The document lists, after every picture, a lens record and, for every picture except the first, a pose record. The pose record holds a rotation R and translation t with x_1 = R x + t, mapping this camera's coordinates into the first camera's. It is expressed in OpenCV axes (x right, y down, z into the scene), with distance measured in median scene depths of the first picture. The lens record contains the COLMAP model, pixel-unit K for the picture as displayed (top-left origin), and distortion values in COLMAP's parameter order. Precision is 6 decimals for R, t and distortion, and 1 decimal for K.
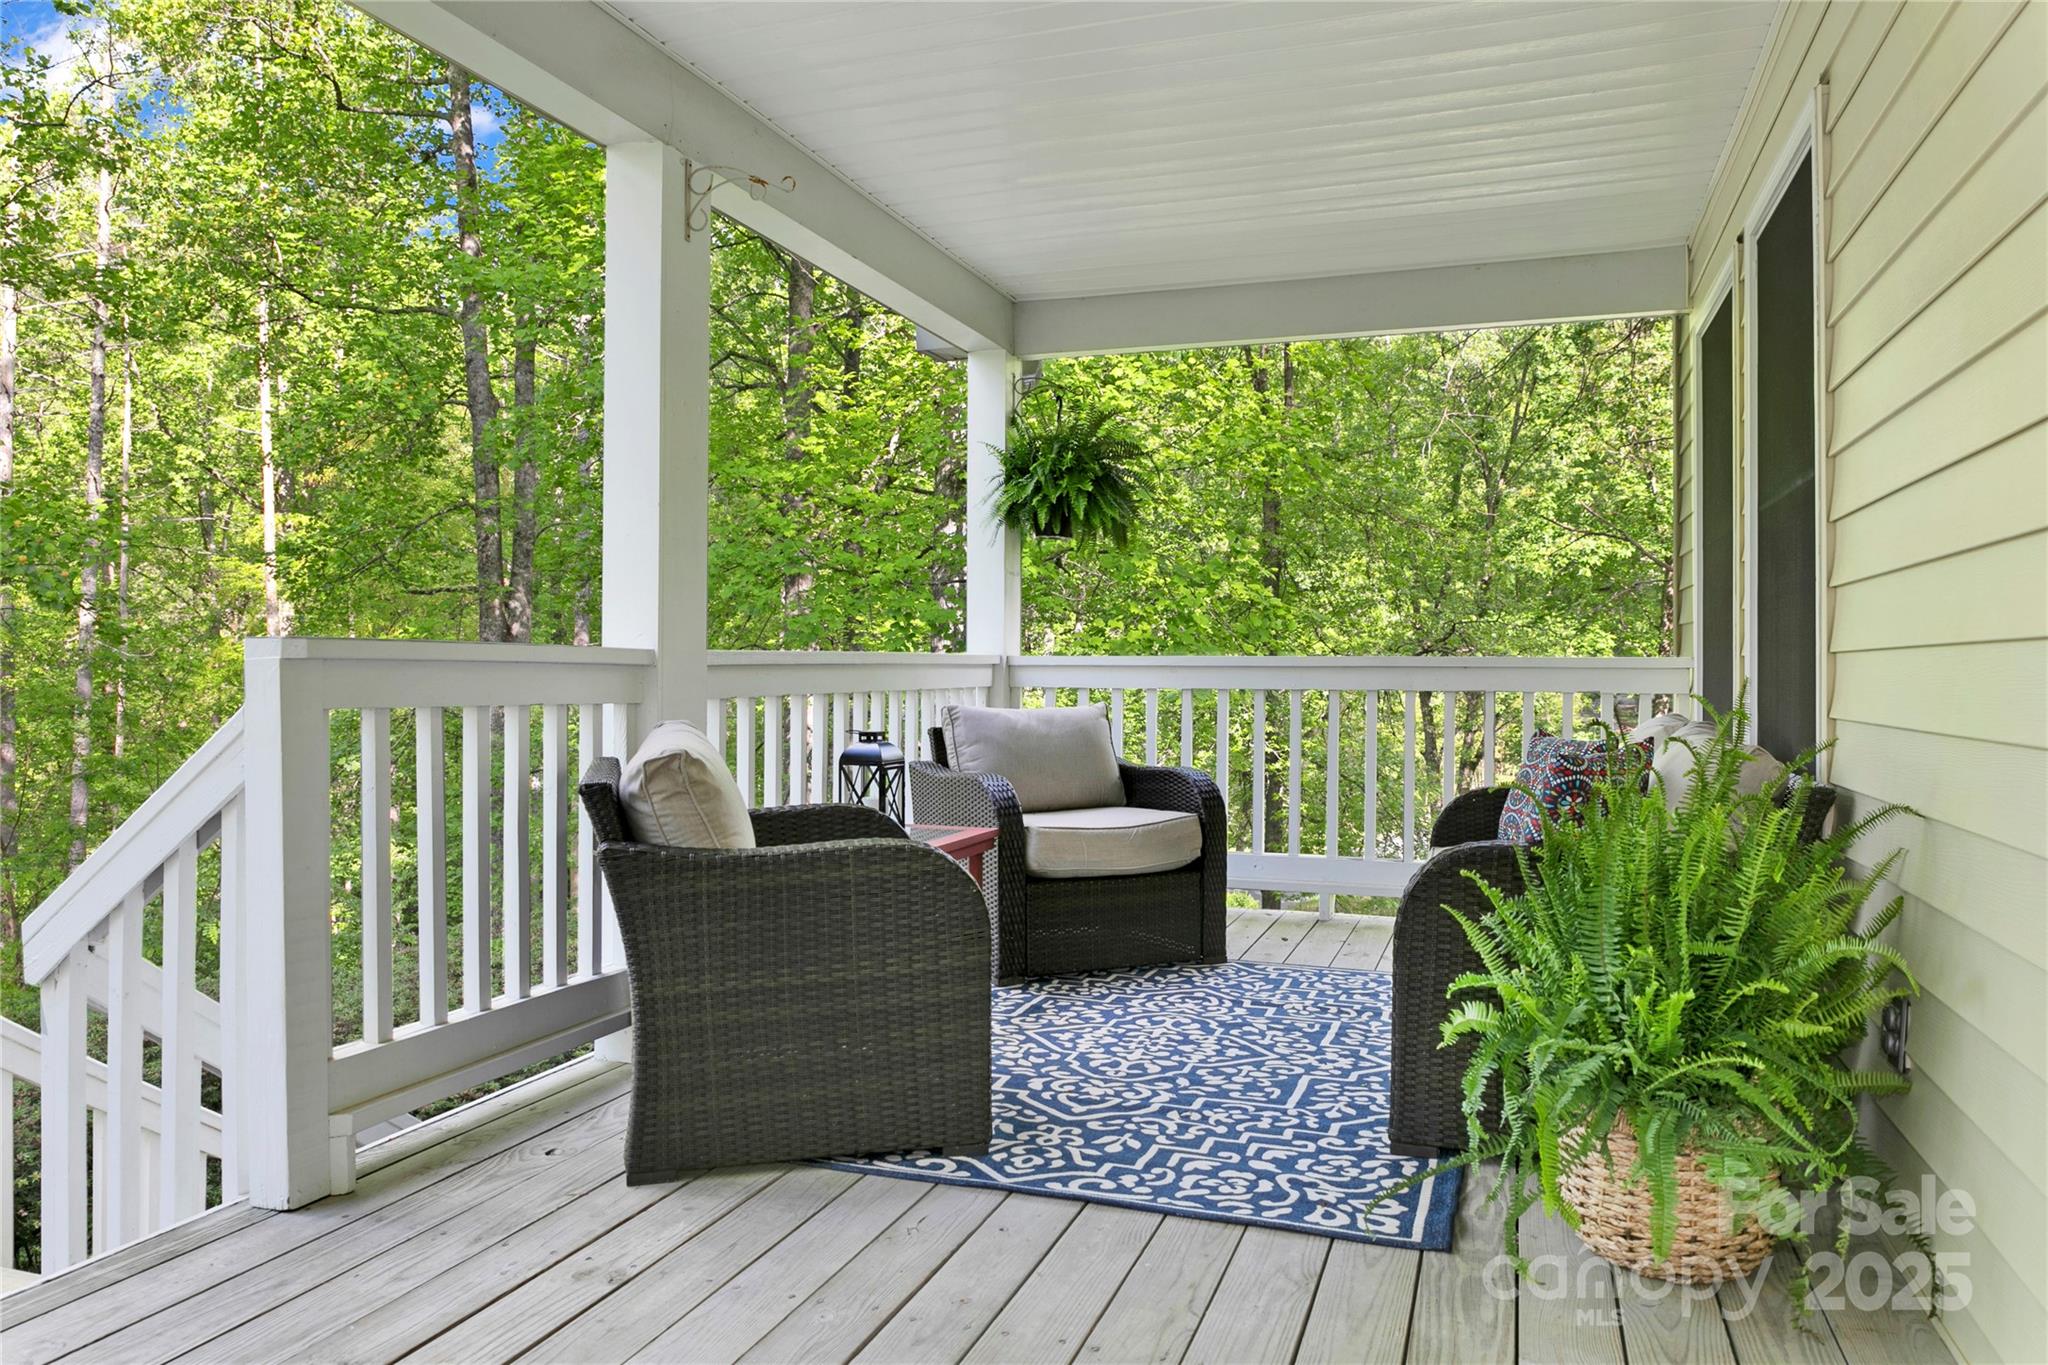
lens RADIAL K [[1403.4, 0, 1033.1], [0, 1403.4, 674.8], [0, 0, 1]] dist [-0.008967, 0.004581]
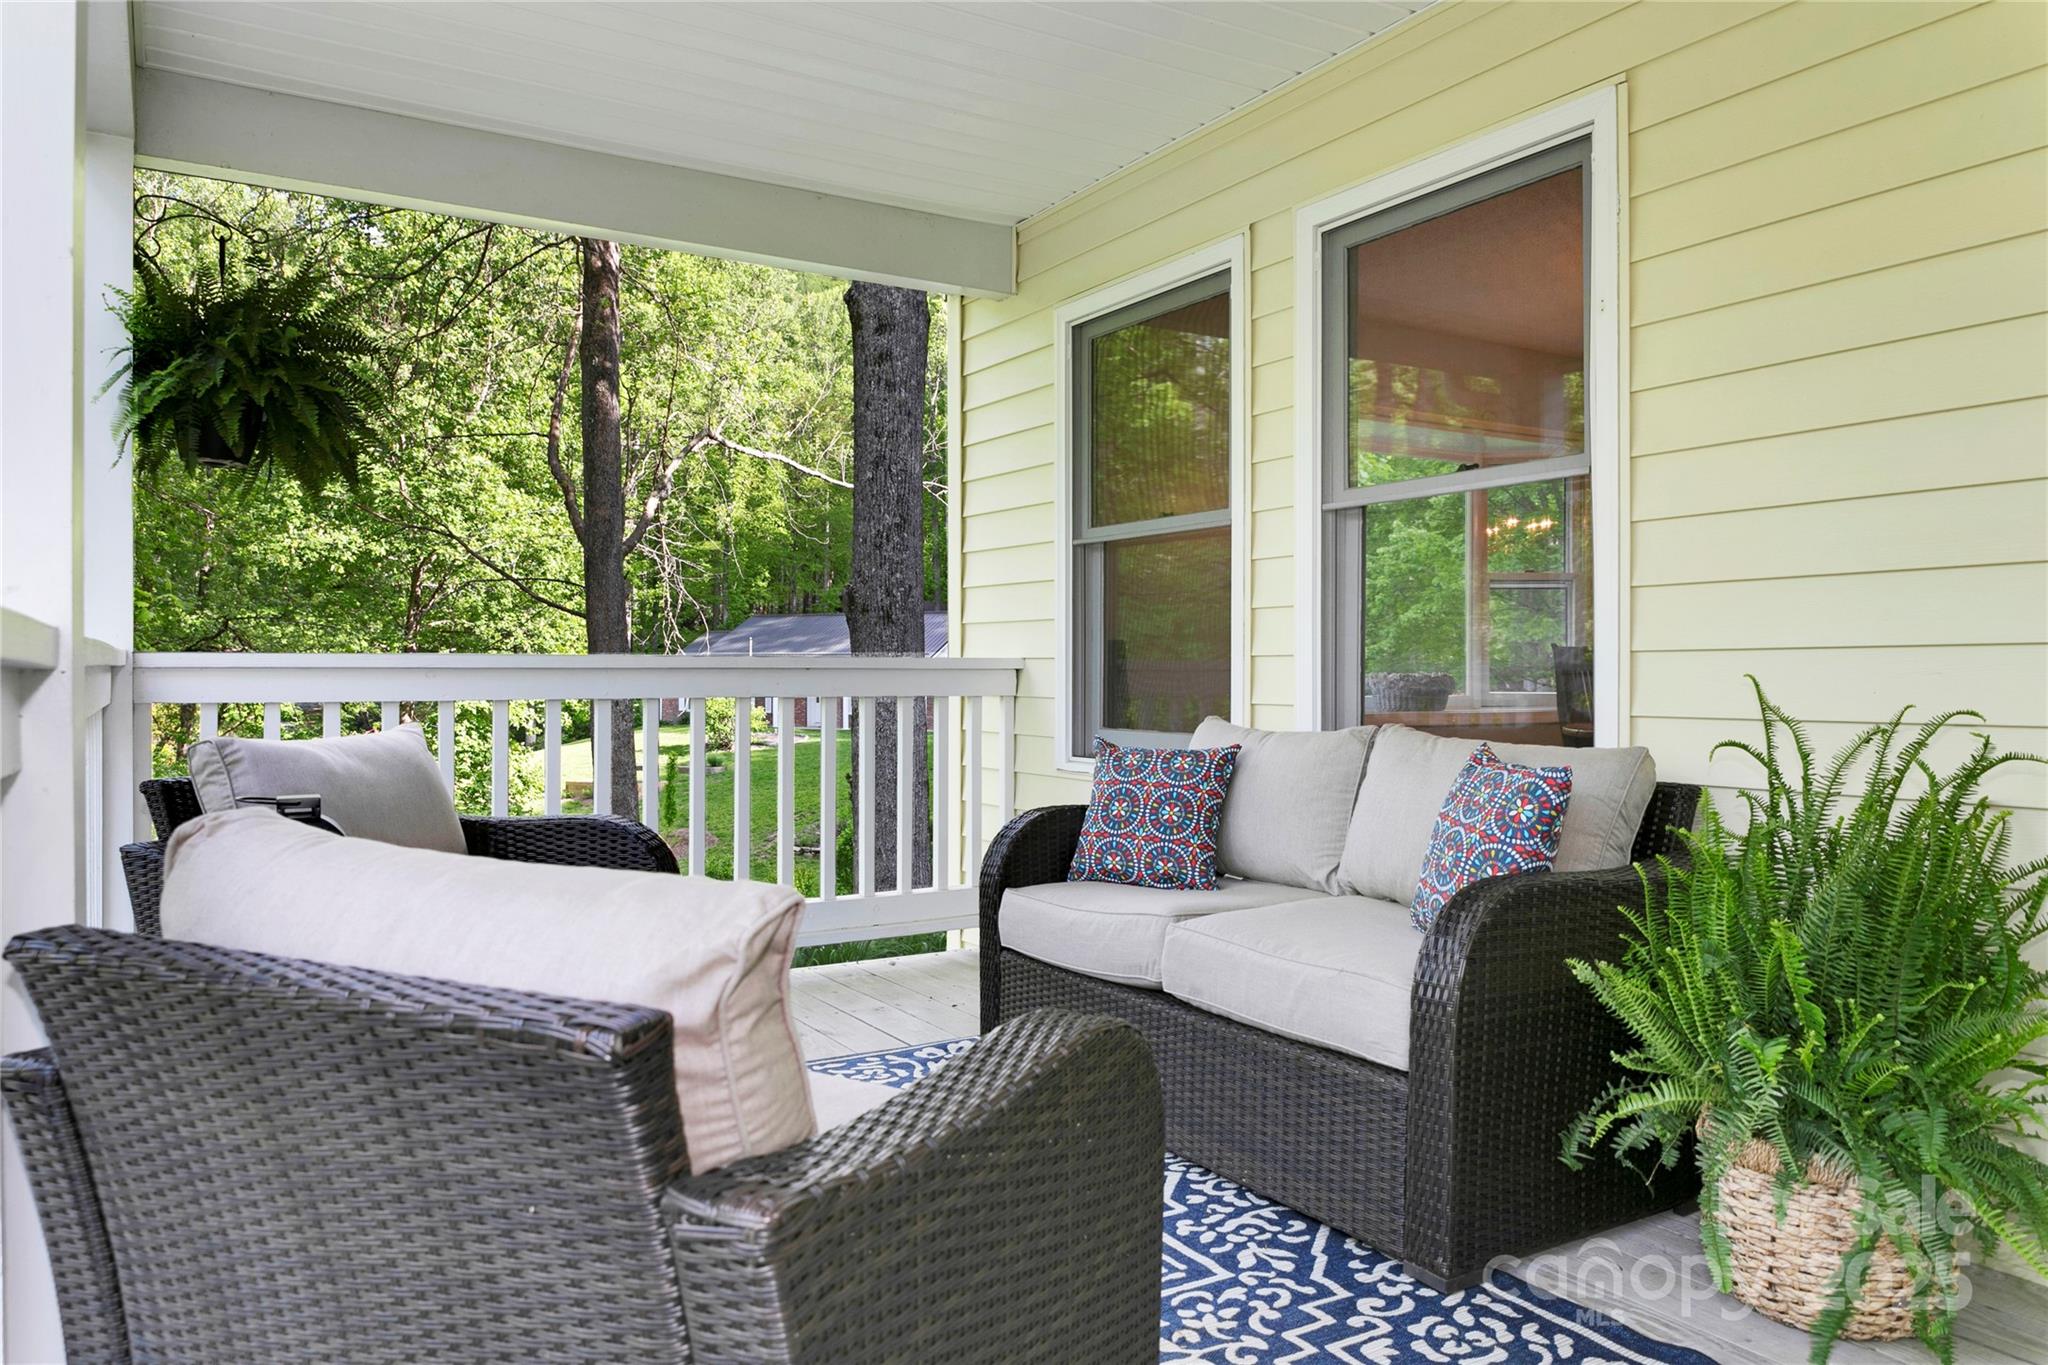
lens RADIAL K [[1403.4, 0, 1019.8], [0, 1403.4, 680.5], [0, 0, 1]] dist [-0.008967, 0.004581]
pose [[0.640748, -0.009179, 0.767696, -0.462447], [0.007222, 0.999956, 0.005928, -0.003992], [-0.767717, 0.001745, 0.640786, 0.649610]]
